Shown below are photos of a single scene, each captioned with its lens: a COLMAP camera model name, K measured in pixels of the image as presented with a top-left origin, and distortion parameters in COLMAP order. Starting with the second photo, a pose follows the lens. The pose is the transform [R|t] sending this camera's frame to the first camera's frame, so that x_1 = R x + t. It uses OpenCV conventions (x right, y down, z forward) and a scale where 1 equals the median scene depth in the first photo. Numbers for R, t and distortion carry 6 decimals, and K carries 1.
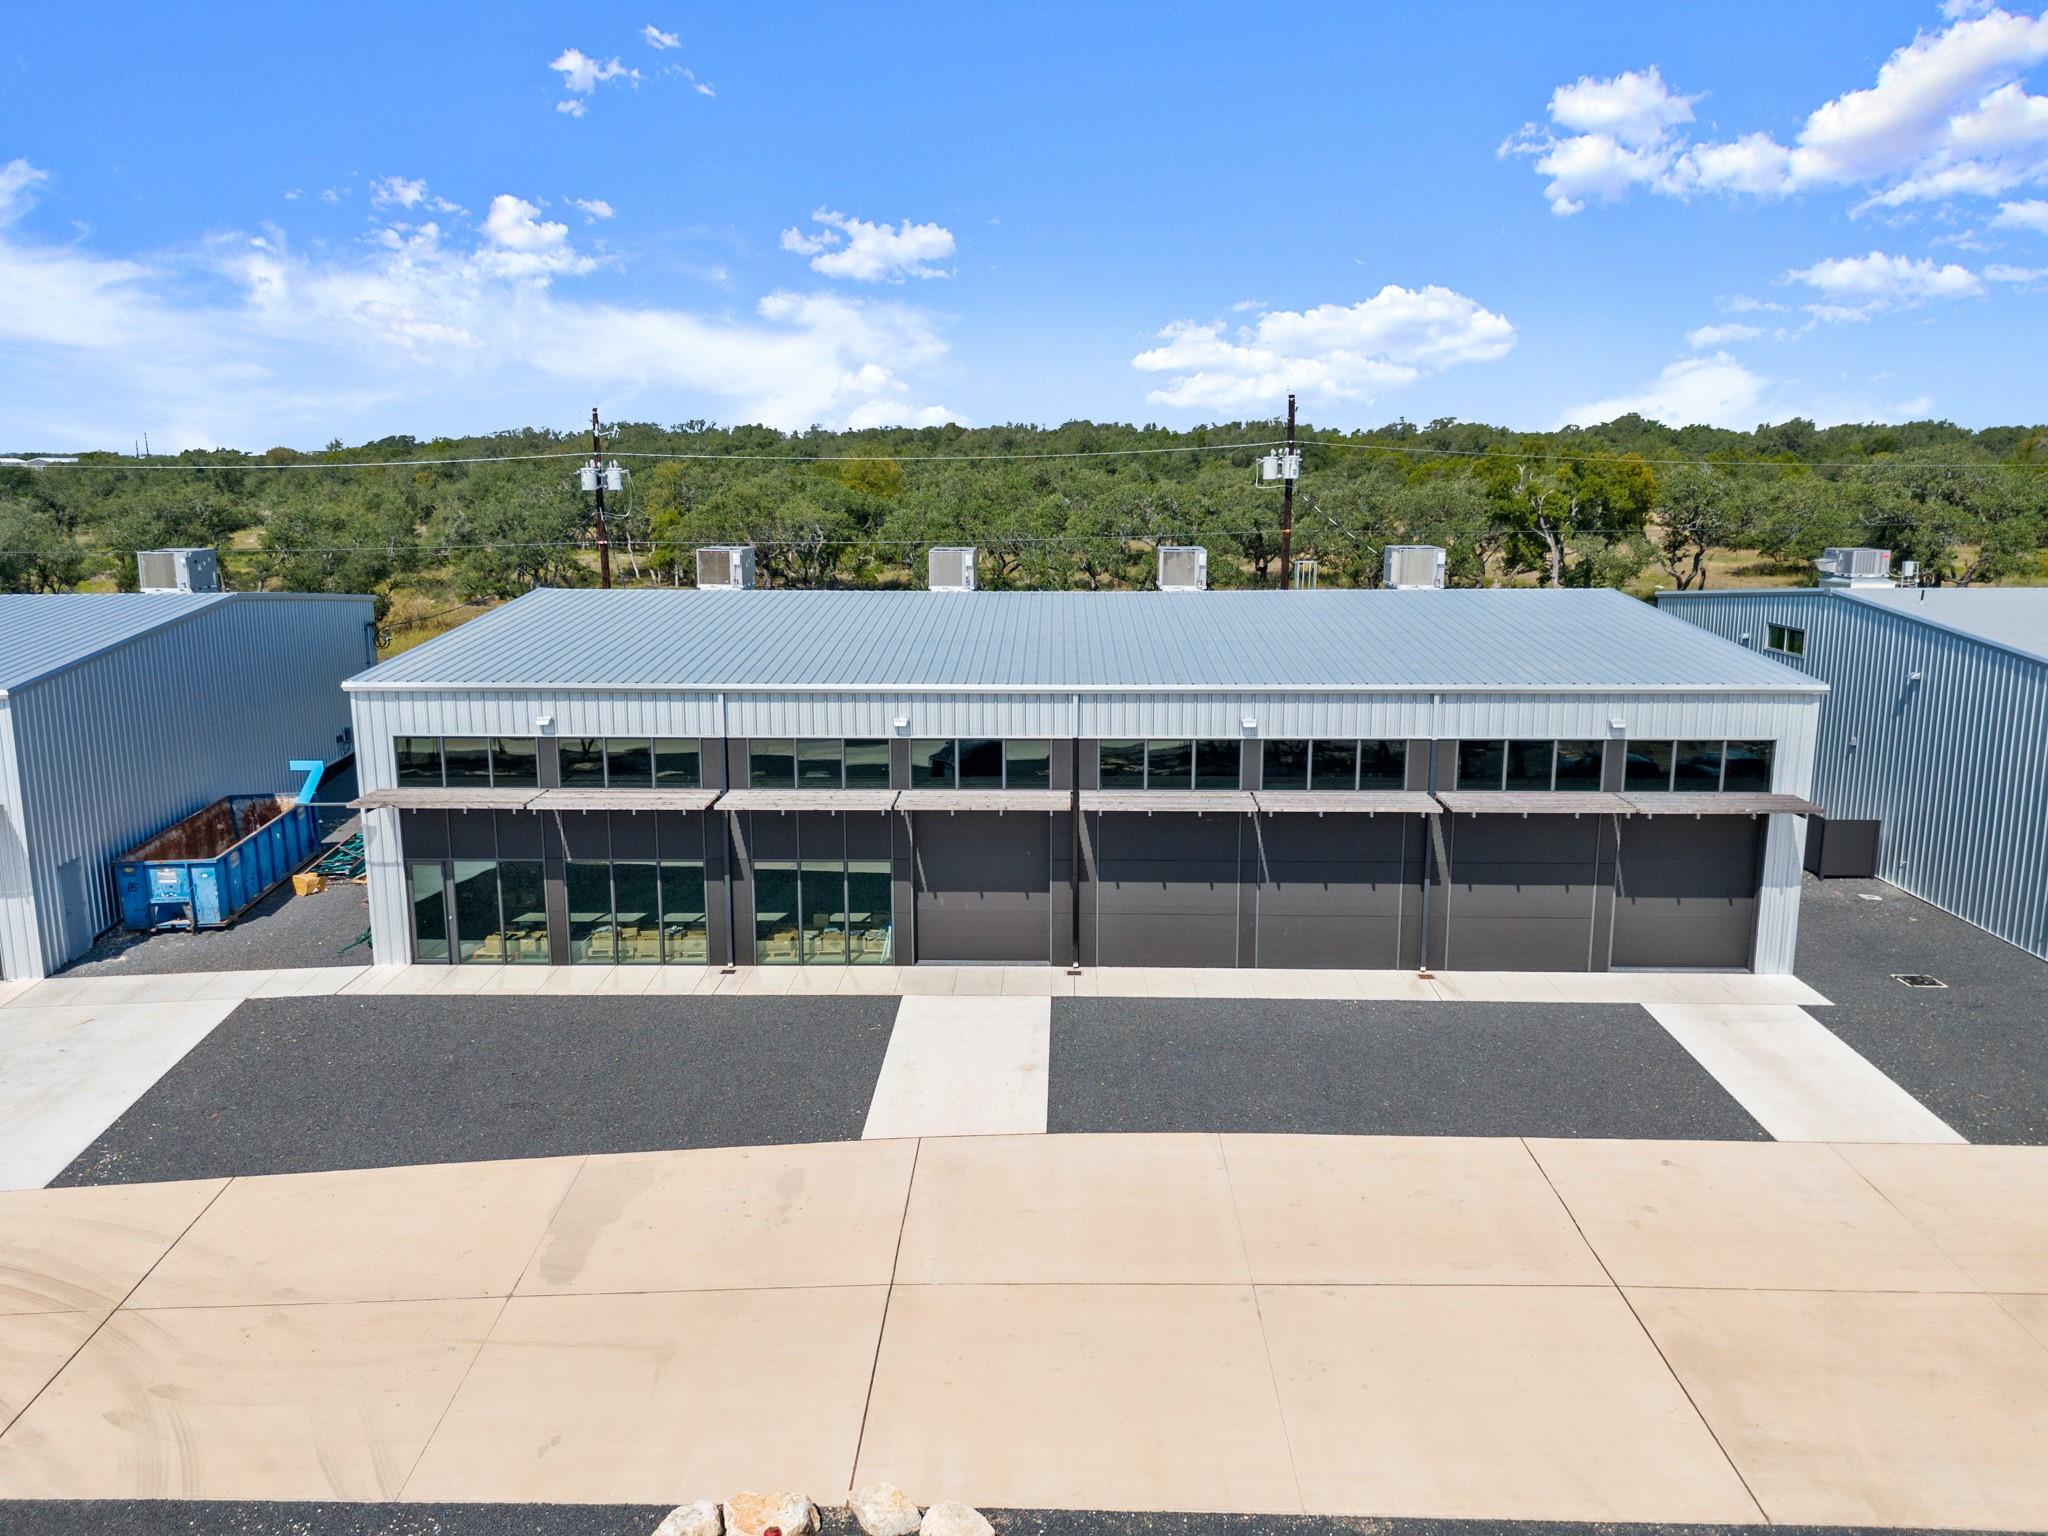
lens RADIAL K [[1513.1, 0, 1024.0], [0, 1513.1, 768.0], [0, 0, 1]] dist [0.100159, -0.126238]
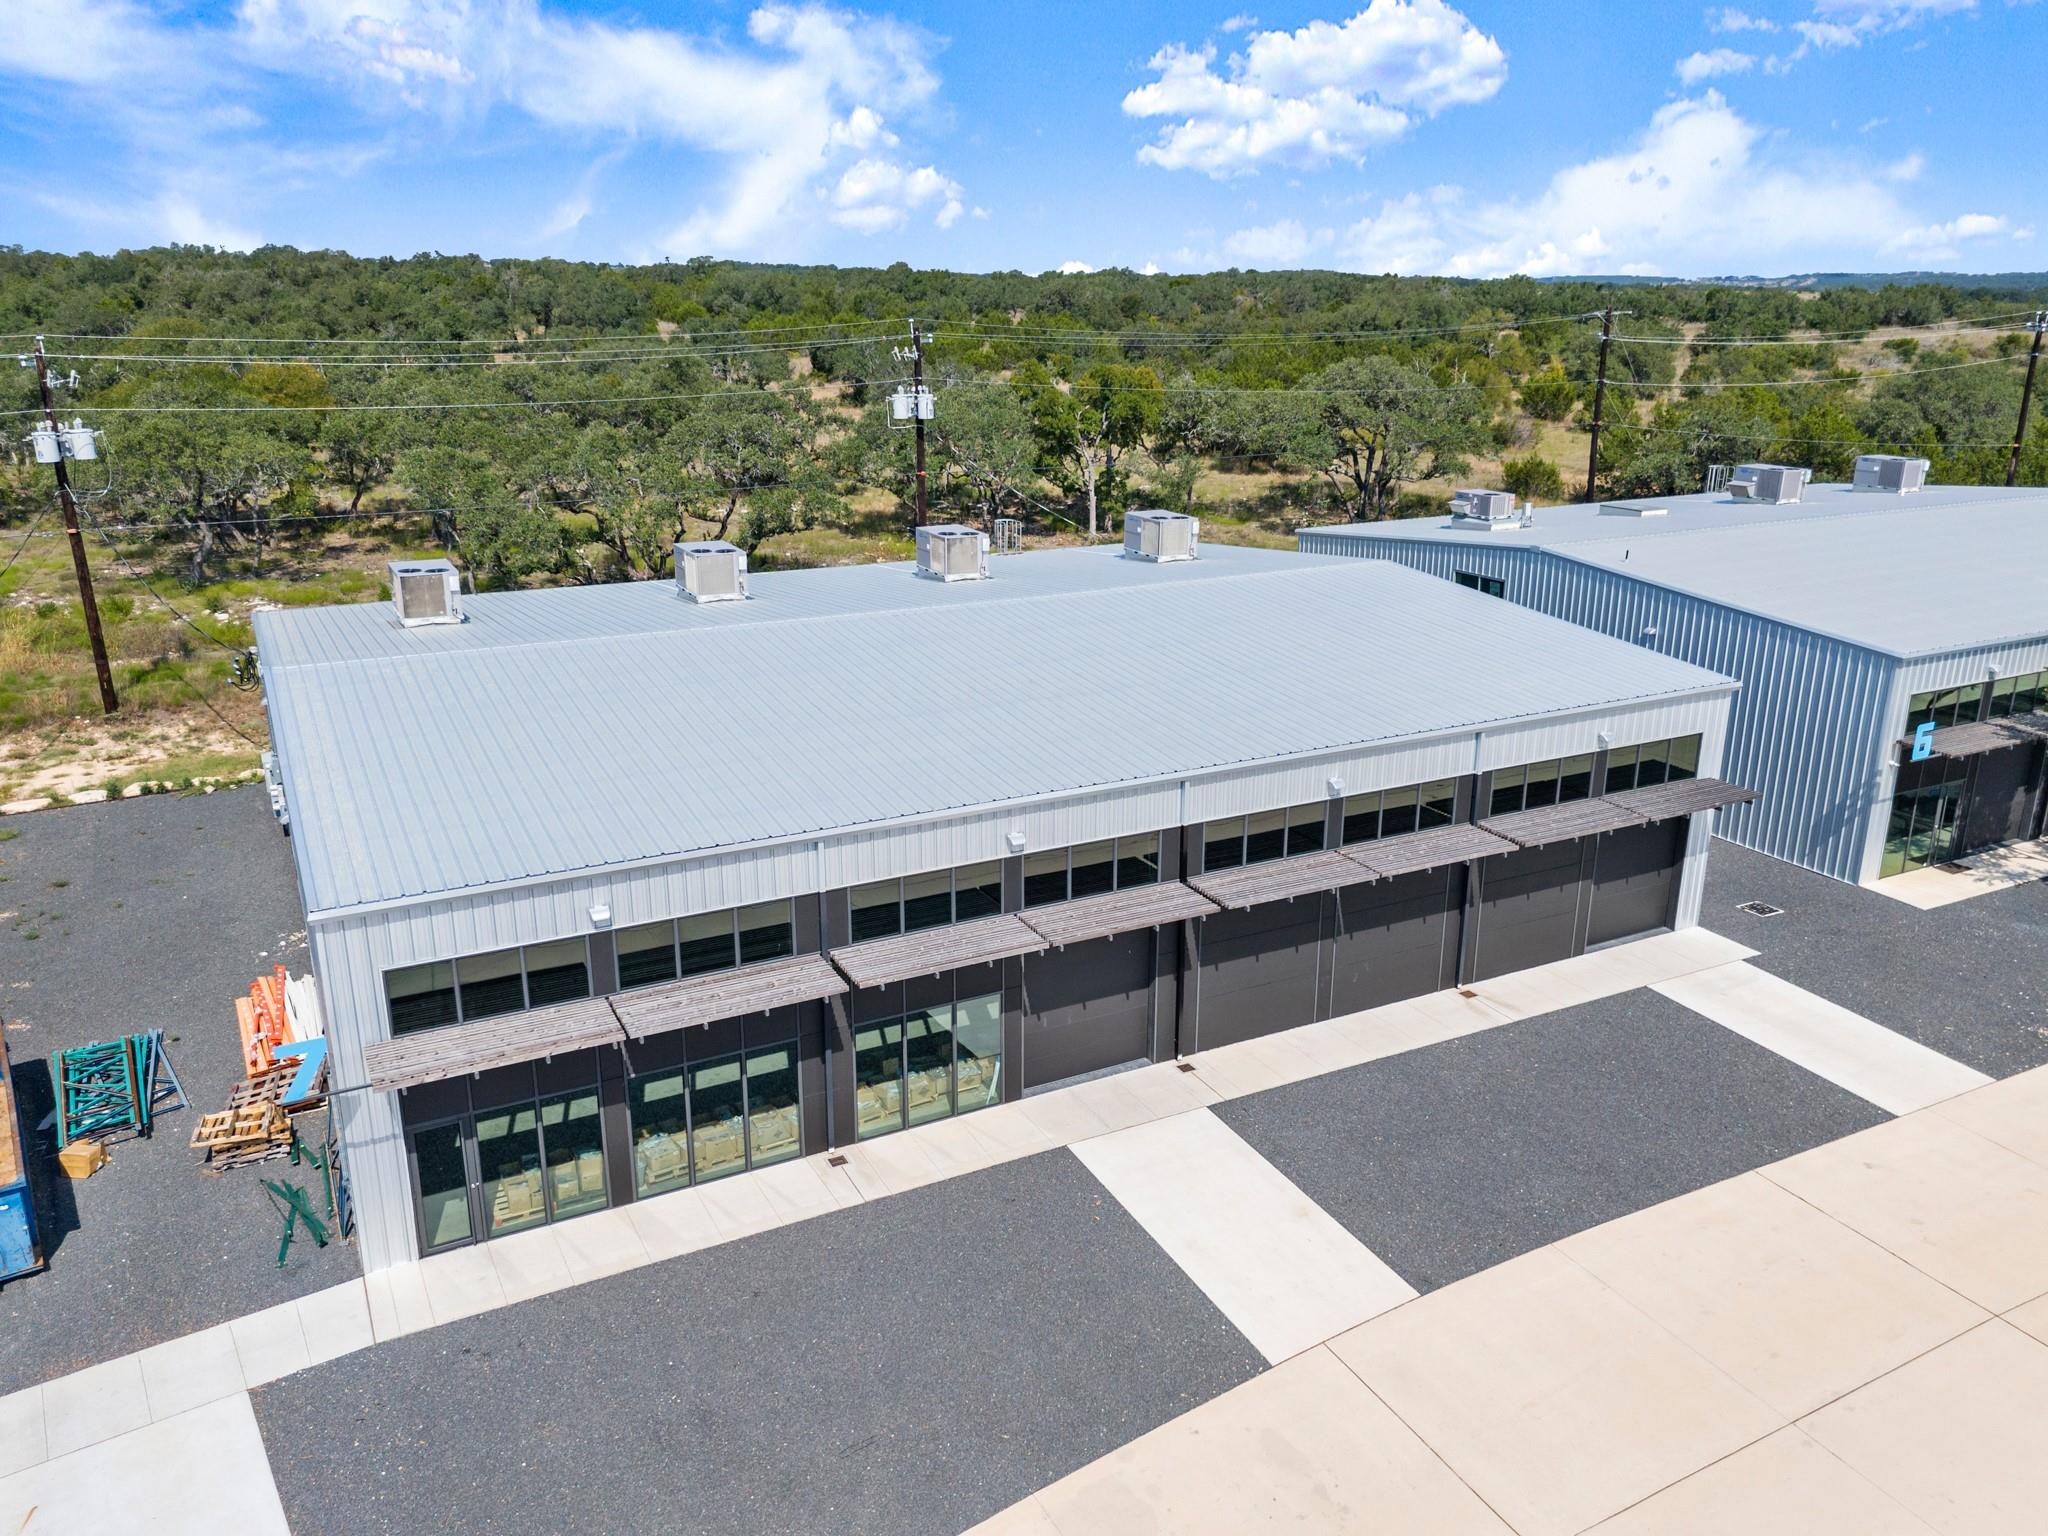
lens RADIAL K [[1513.1, 0, 1024.0], [0, 1513.1, 768.0], [0, 0, 1]] dist [0.100159, -0.126238]
pose [[0.874540, -0.141050, 0.463988, -0.461133], [0.089330, 0.987250, 0.131747, -0.179309], [-0.476655, -0.073770, 0.875990, 0.234100]]
